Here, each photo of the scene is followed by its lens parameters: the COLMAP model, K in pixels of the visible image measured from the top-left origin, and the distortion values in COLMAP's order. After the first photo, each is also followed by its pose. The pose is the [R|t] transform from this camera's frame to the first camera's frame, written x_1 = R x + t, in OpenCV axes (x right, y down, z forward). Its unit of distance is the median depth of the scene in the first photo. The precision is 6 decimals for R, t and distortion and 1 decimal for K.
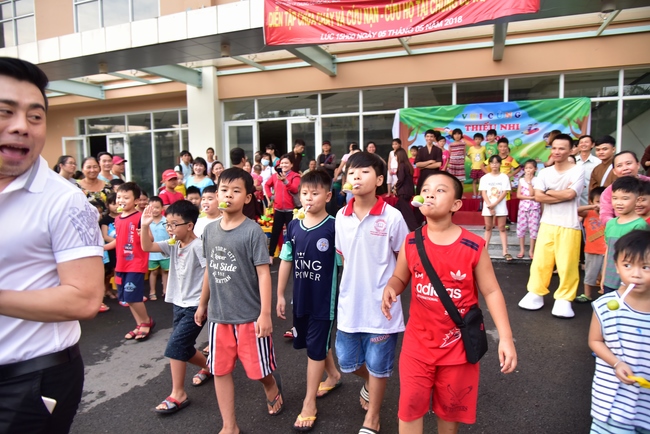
lens RADIAL K [[446.3, 0, 324.7], [0, 446.3, 216.3], [0, 0, 1]] dist [-0.034190, 0.007078]
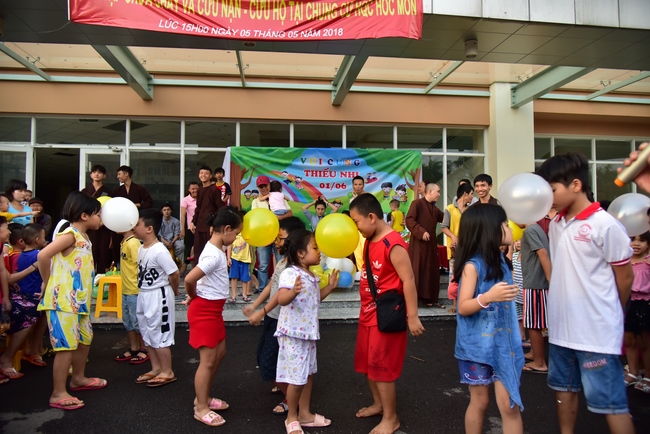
lens RADIAL K [[446.3, 0, 325.3], [0, 446.3, 215.2], [0, 0, 1]] dist [-0.034190, 0.007078]
pose [[0.891797, 0.032283, 0.451282, -0.056008], [0.029259, 0.991248, -0.128730, 0.005669], [-0.451488, 0.128005, 0.883048, 0.191053]]
